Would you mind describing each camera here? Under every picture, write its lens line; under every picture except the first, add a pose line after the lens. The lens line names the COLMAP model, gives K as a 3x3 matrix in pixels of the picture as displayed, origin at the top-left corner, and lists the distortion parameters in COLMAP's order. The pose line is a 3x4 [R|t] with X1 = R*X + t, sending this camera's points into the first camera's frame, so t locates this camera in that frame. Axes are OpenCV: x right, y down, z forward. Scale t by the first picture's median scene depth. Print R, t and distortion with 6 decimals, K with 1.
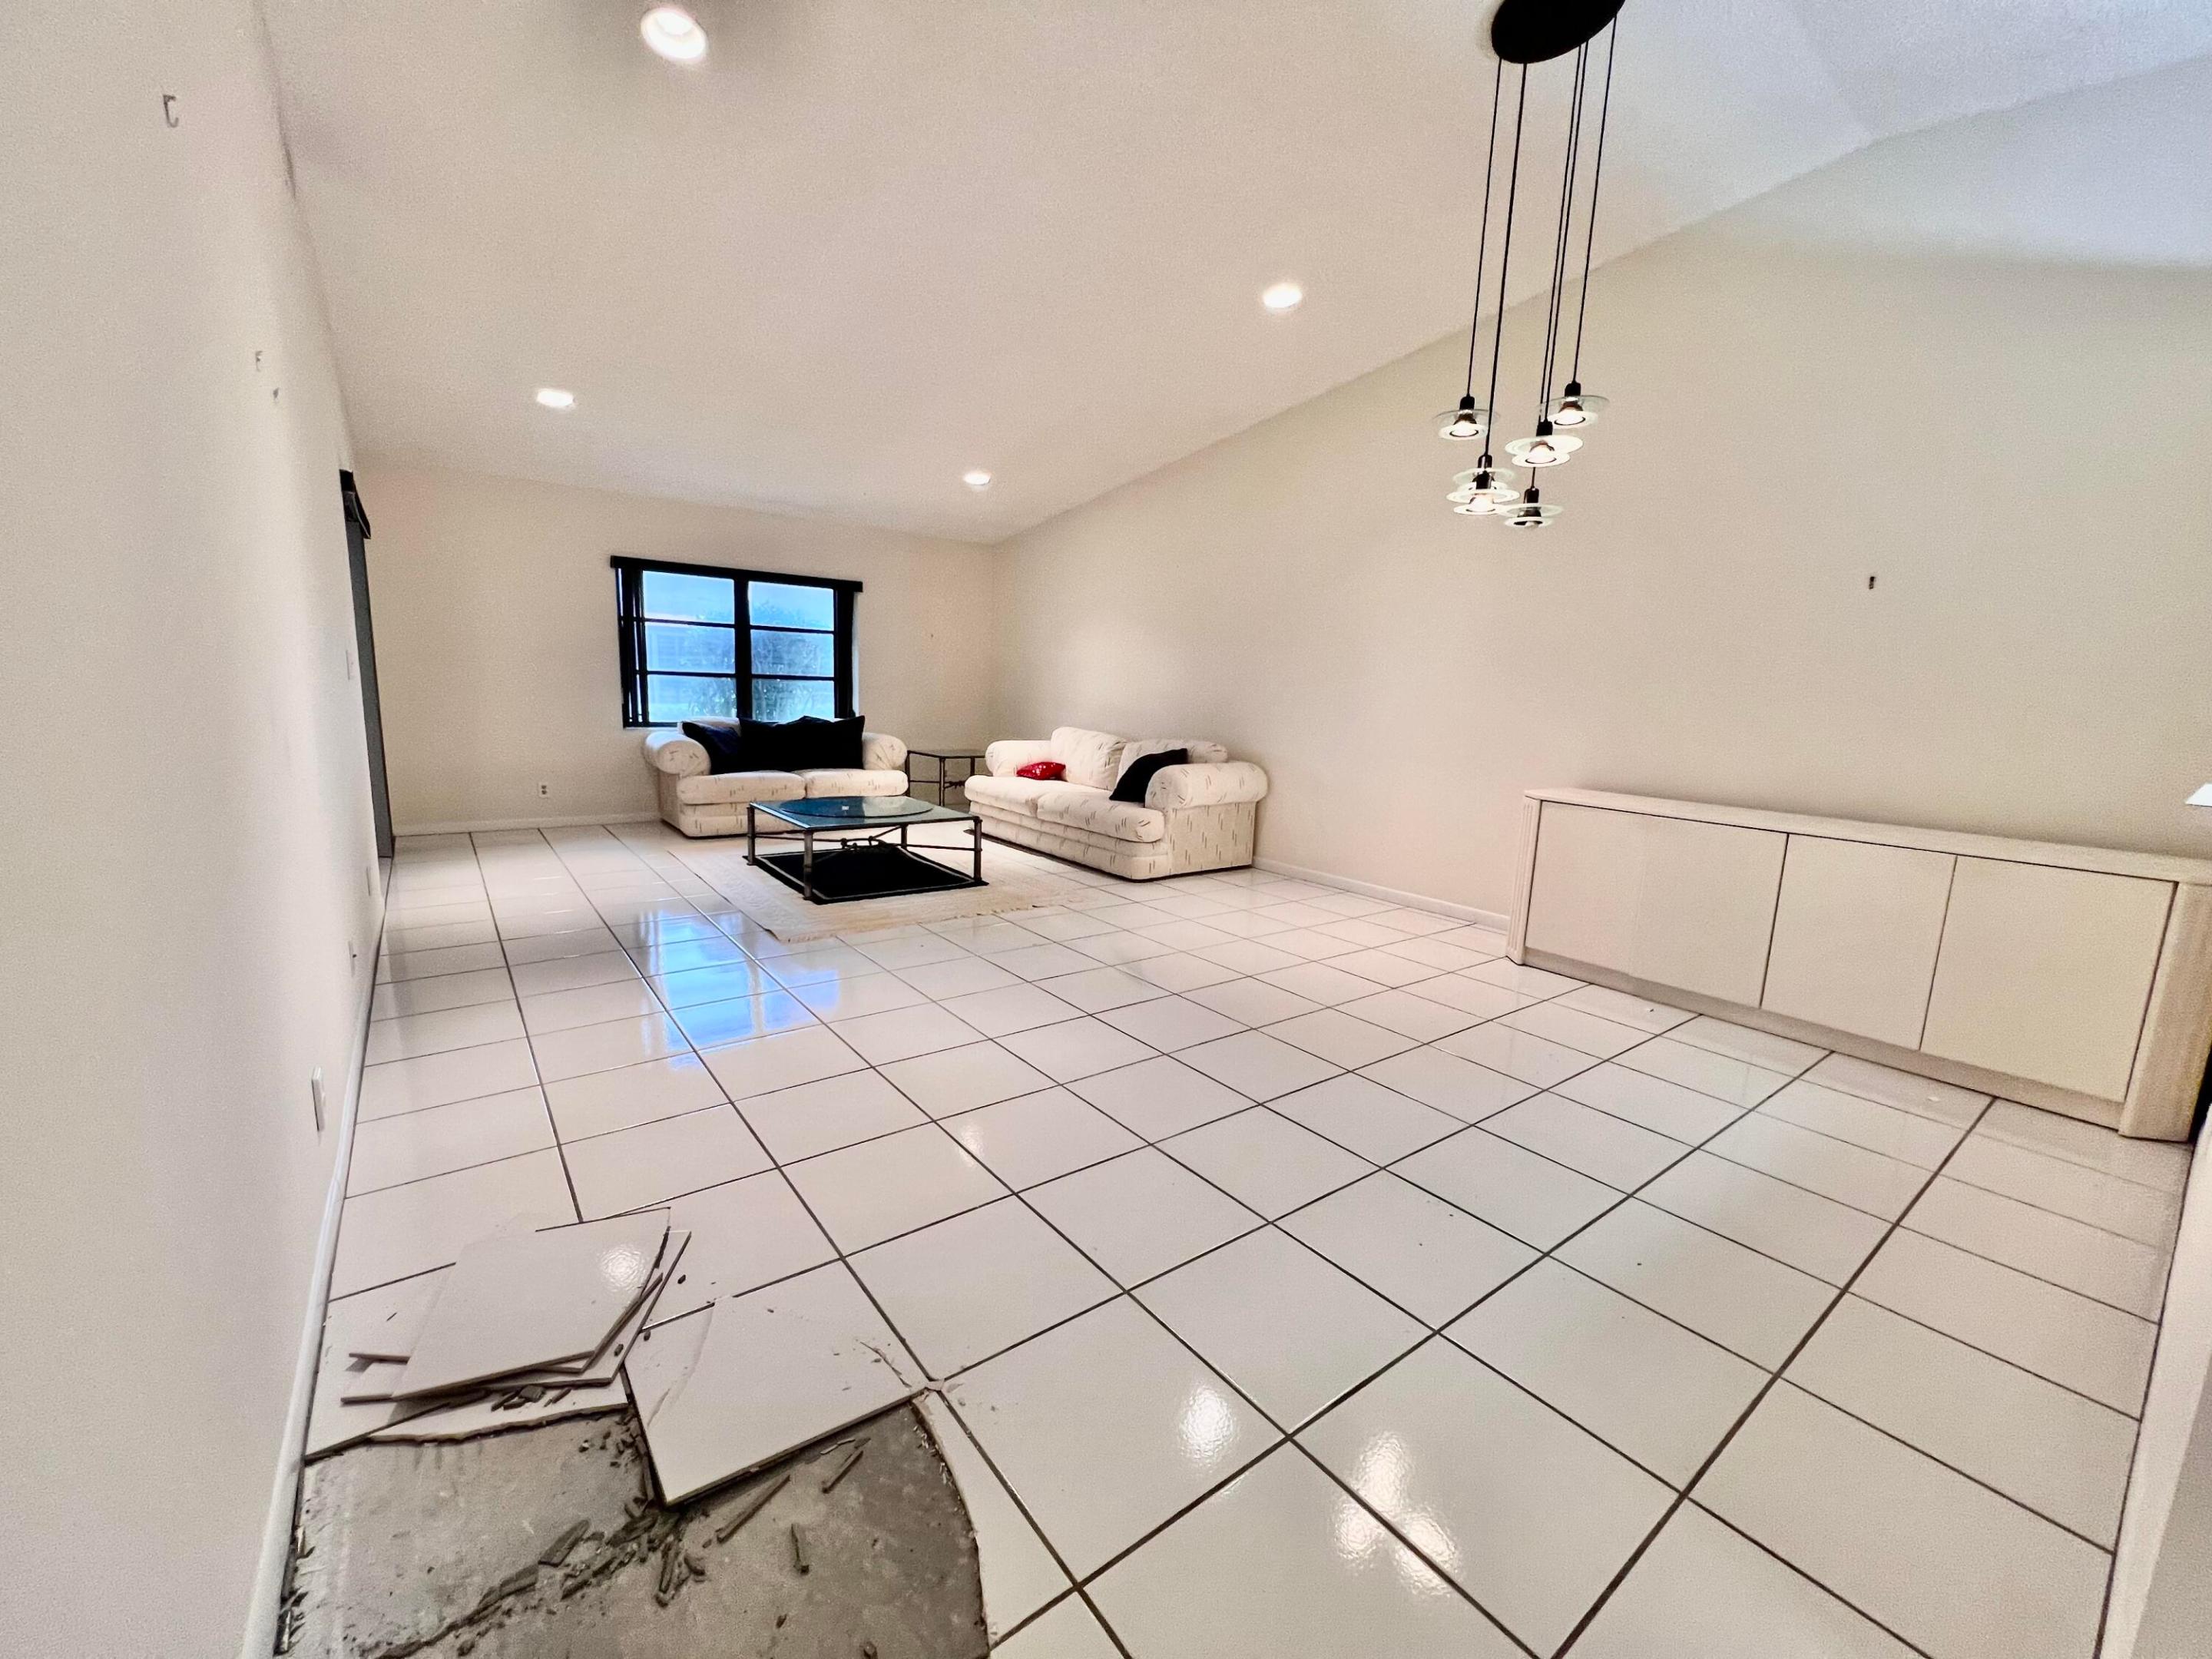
lens RADIAL K [[889.4, 0, 1098.0], [0, 889.4, 830.3], [0, 0, 1]] dist [-0.001041, 0.000331]
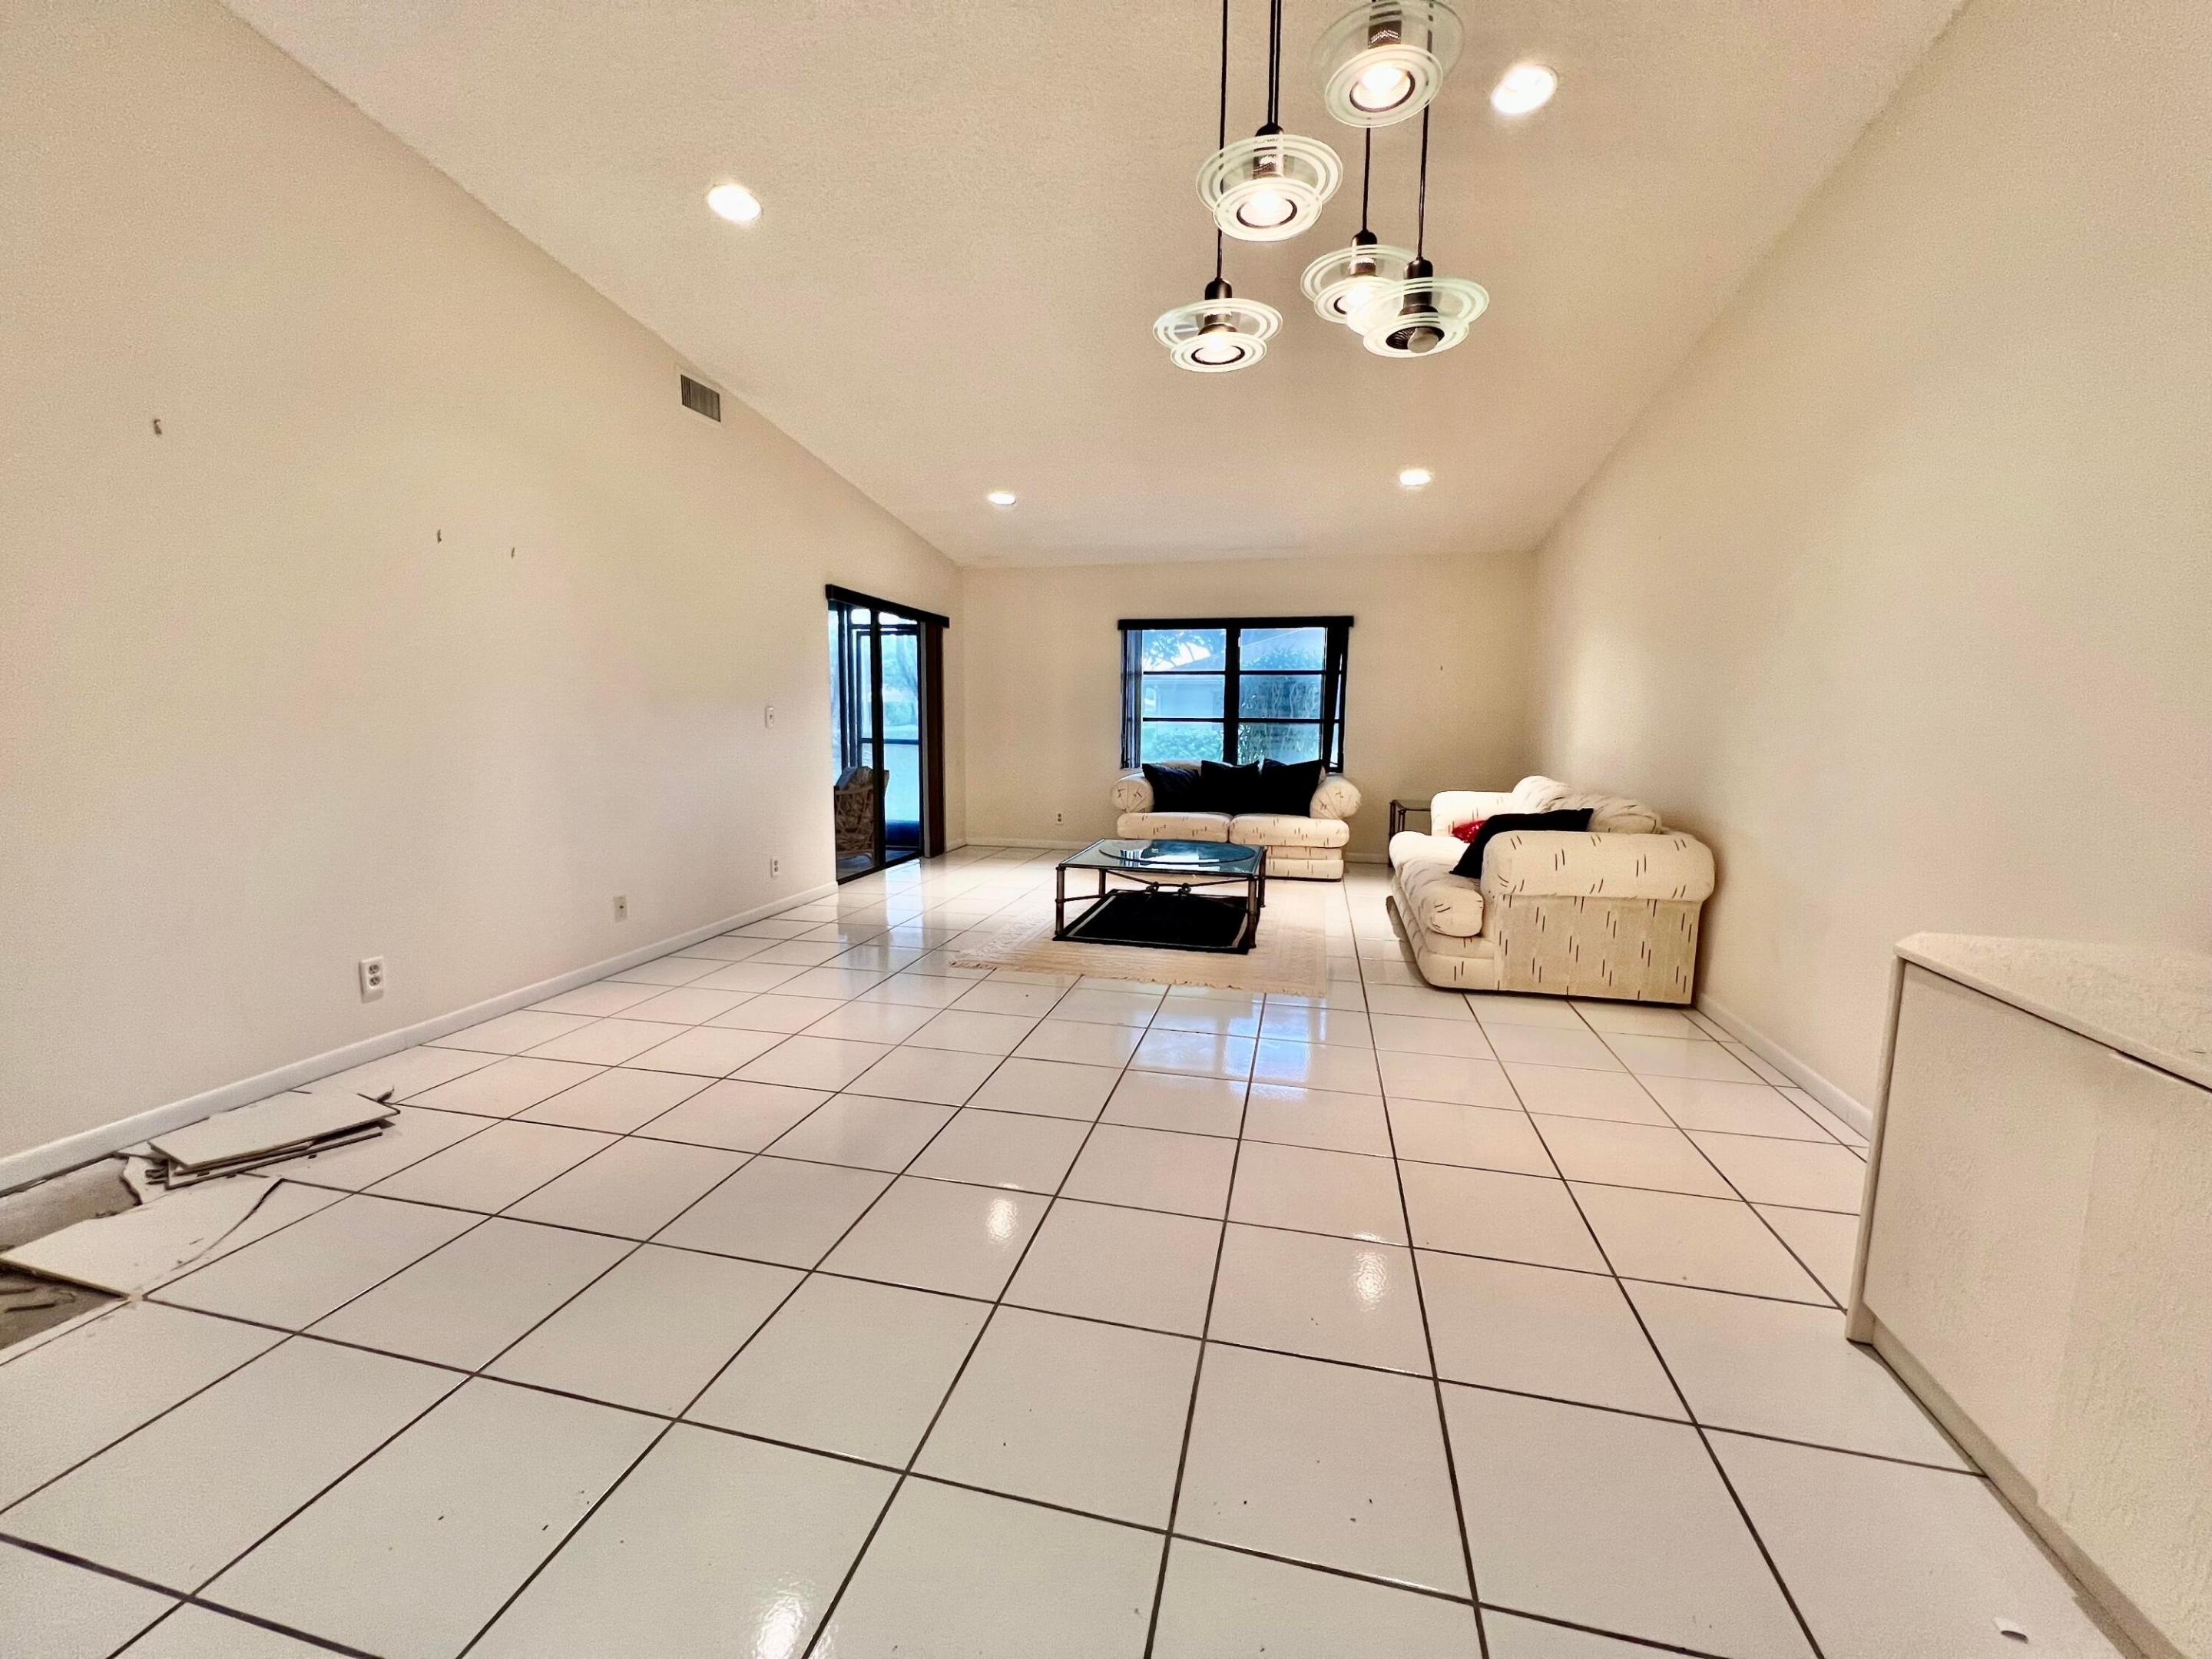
lens RADIAL K [[889.4, 0, 1098.0], [0, 889.4, 830.3], [0, 0, 1]] dist [-0.001041, 0.000331]
pose [[0.635459, 0.068154, -0.769121, 0.340457], [-0.112049, 0.993692, -0.004523, -0.028840], [0.763961, 0.089054, 0.639087, 0.267954]]
